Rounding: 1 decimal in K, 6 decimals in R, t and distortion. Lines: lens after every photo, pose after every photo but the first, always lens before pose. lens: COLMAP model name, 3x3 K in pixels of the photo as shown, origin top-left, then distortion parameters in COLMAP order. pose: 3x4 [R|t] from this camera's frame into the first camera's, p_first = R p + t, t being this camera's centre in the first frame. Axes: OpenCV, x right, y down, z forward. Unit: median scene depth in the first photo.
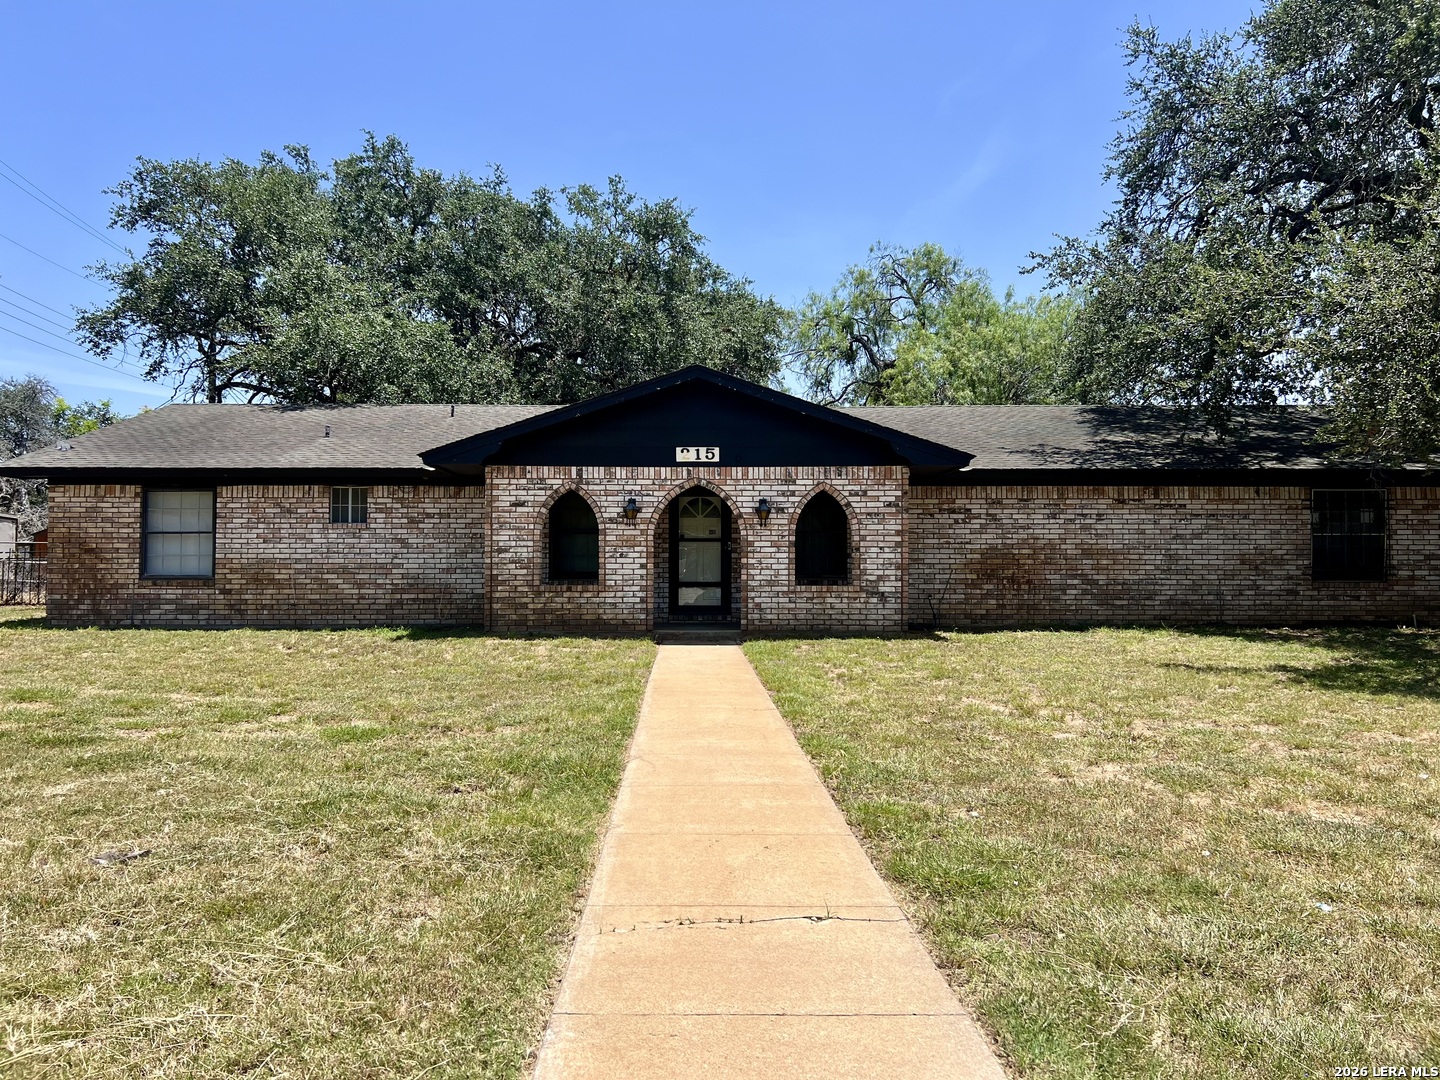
lens RADIAL K [[1088.4, 0, 764.8], [0, 1088.4, 515.5], [0, 0, 1]] dist [0.050357, -0.052139]
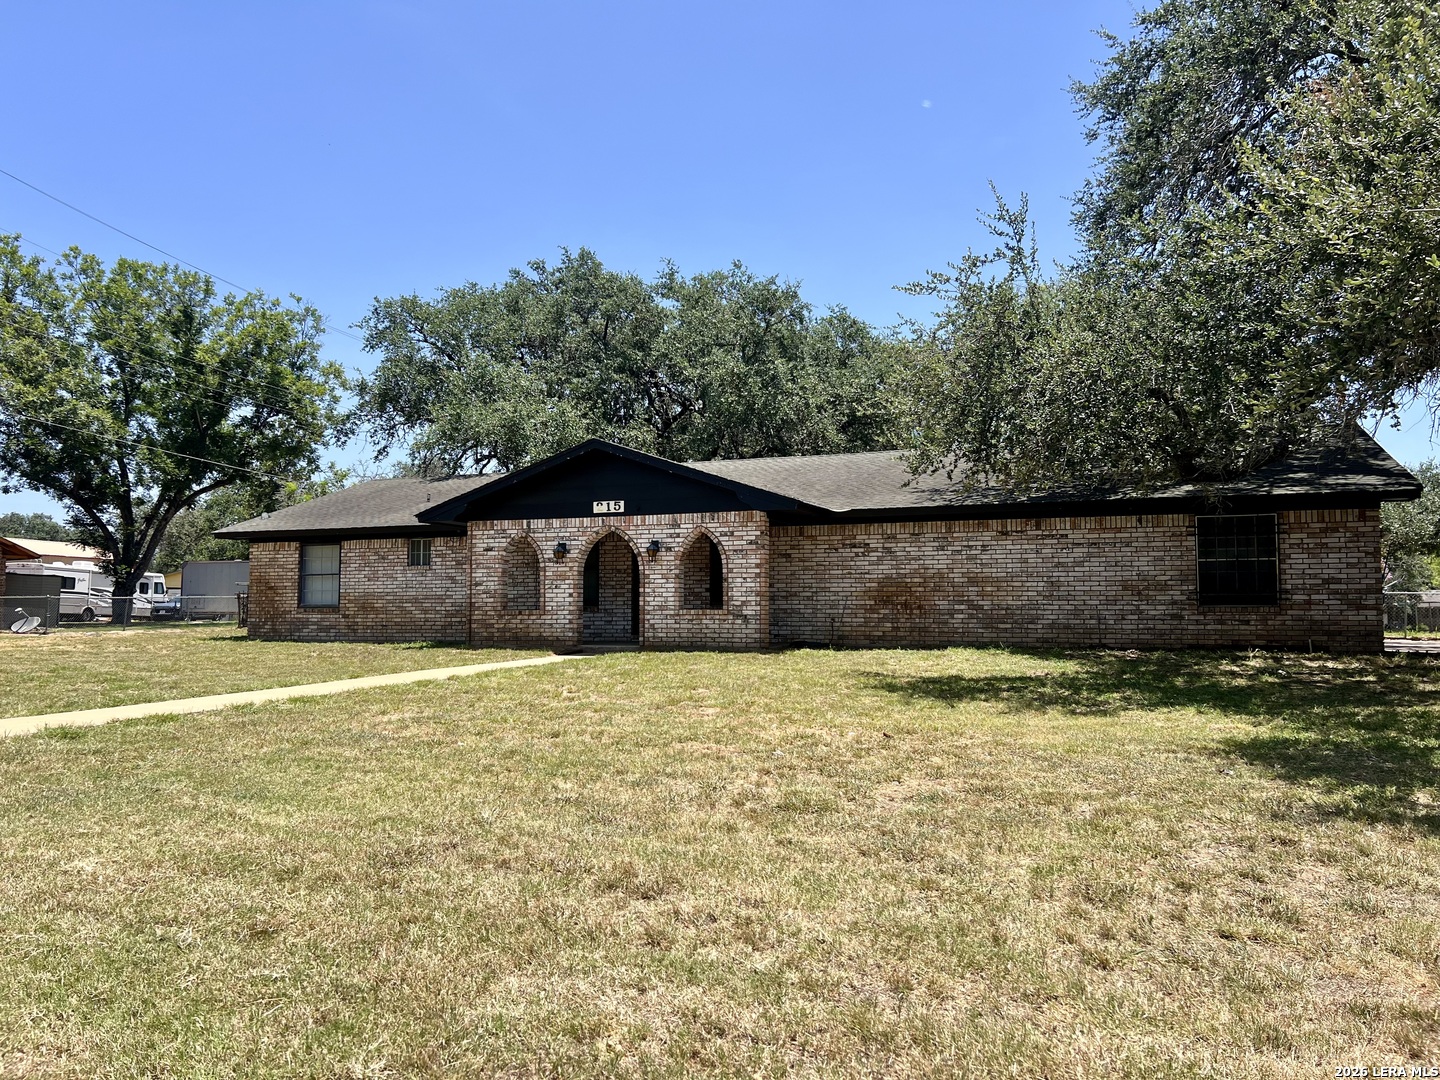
lens RADIAL K [[1088.4, 0, 729.2], [0, 1088.4, 532.1], [0, 0, 1]] dist [0.050357, -0.052139]
pose [[0.926994, -0.029169, -0.373941, 0.488464], [0.021626, 0.999470, -0.024352, 0.006680], [0.374453, 0.014487, 0.927133, -0.114613]]
